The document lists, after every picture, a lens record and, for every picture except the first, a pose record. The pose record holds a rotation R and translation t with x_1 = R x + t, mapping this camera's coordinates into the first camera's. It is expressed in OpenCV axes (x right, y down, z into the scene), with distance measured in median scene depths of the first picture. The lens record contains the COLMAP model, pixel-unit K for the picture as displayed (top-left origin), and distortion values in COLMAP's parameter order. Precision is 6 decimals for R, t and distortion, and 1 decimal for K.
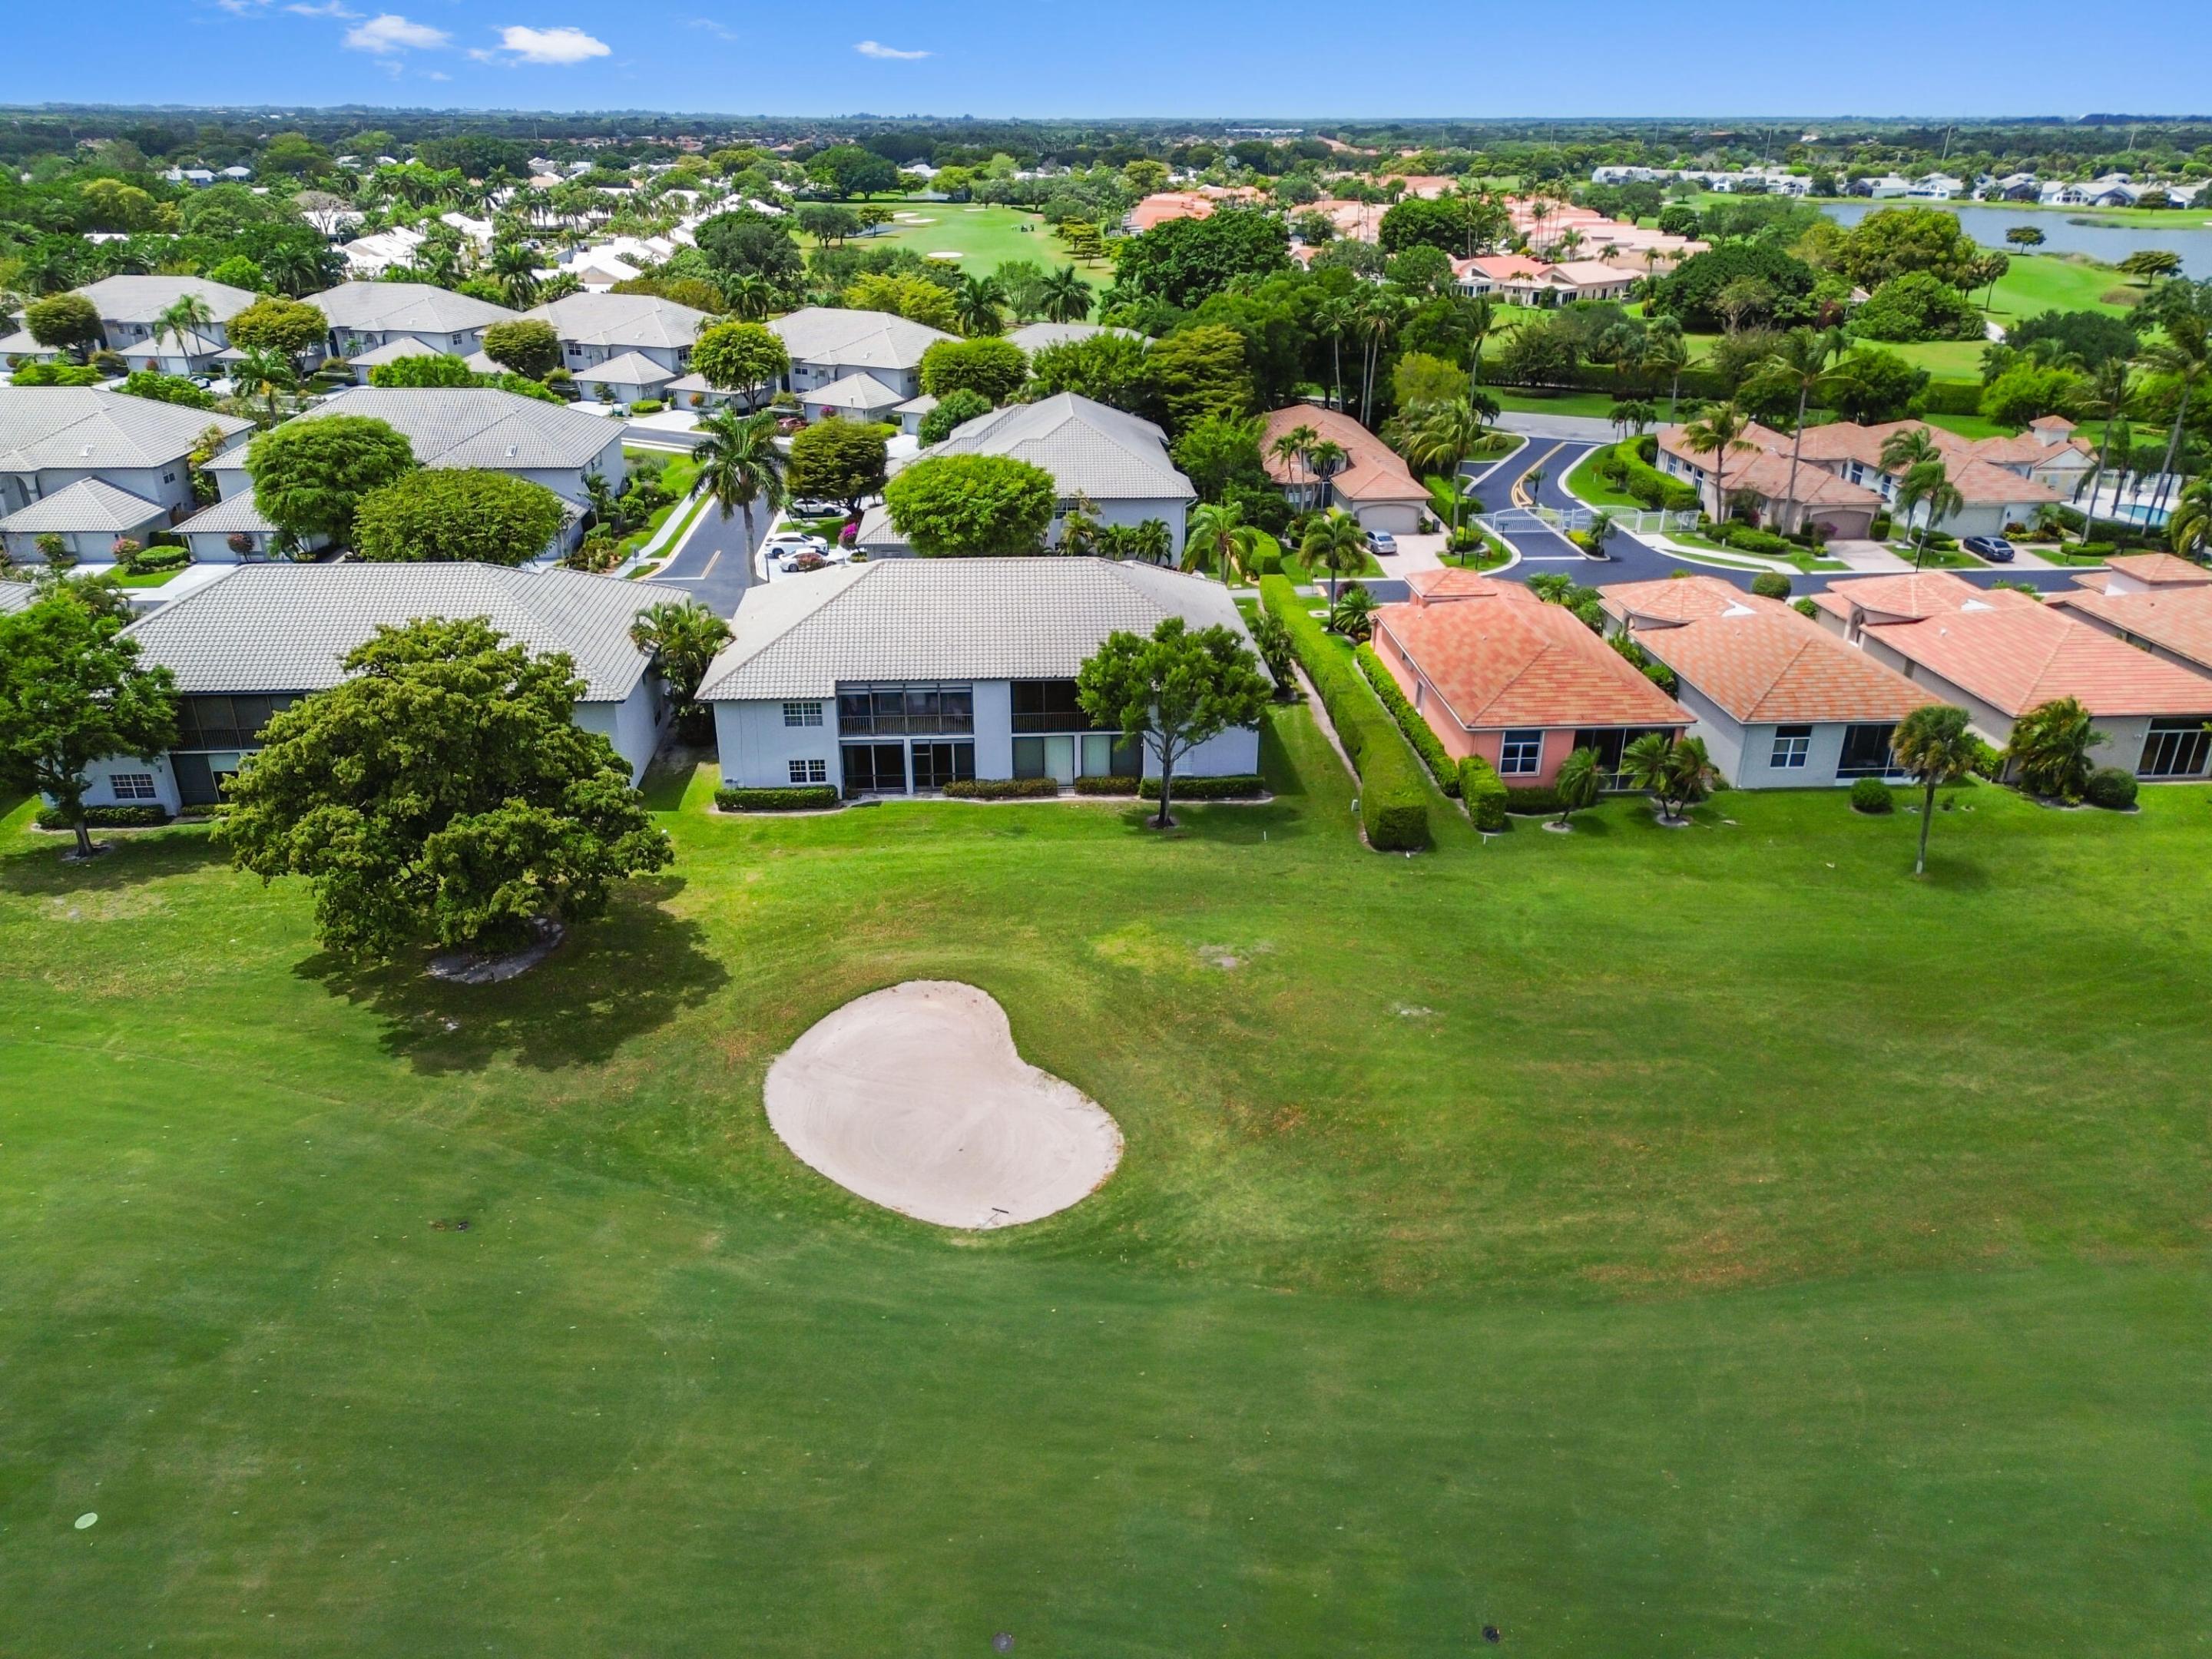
lens RADIAL K [[1598.5, 0, 1106.0], [0, 1598.5, 829.5], [0, 0, 1]] dist [0.038039, -0.005140]
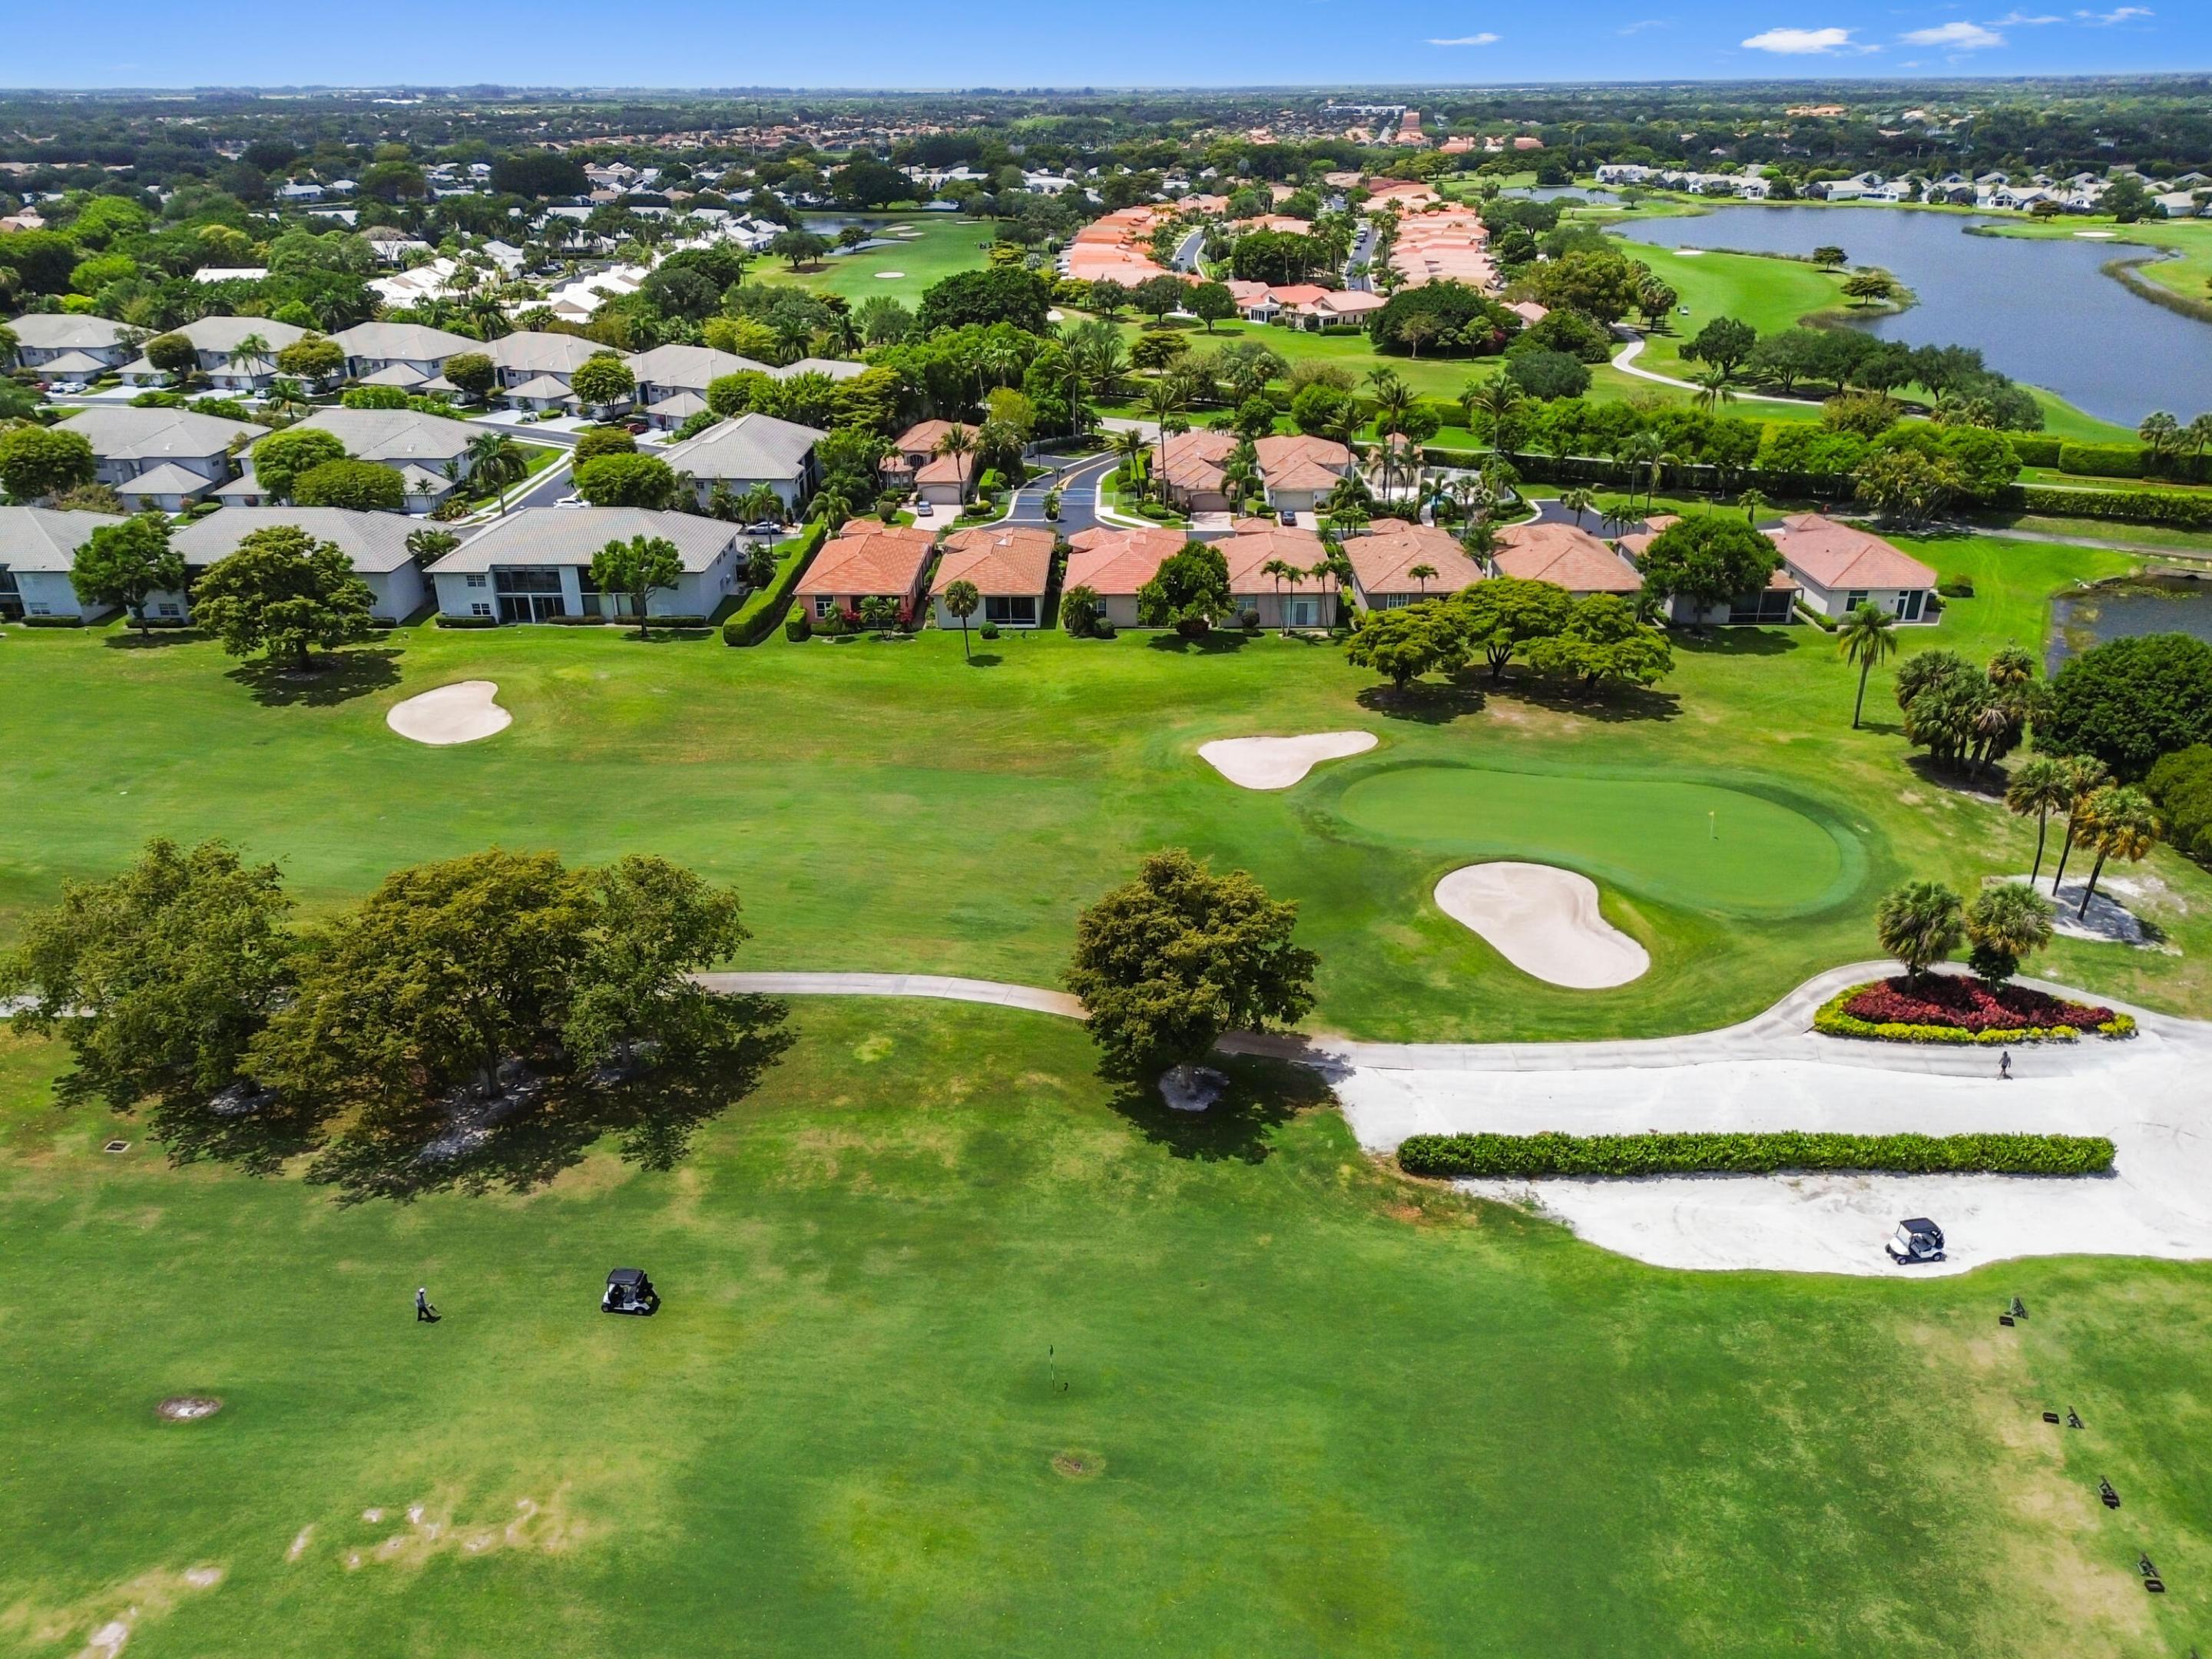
lens RADIAL K [[1665.7, 0, 1106.0], [0, 1665.7, 829.5], [0, 0, 1]] dist [0.039578, 0.002145]
pose [[0.996741, 0.022284, -0.077527, 0.495503], [-0.022074, 0.999750, 0.003567, 0.139152], [0.077587, -0.001844, 0.996984, -0.687125]]
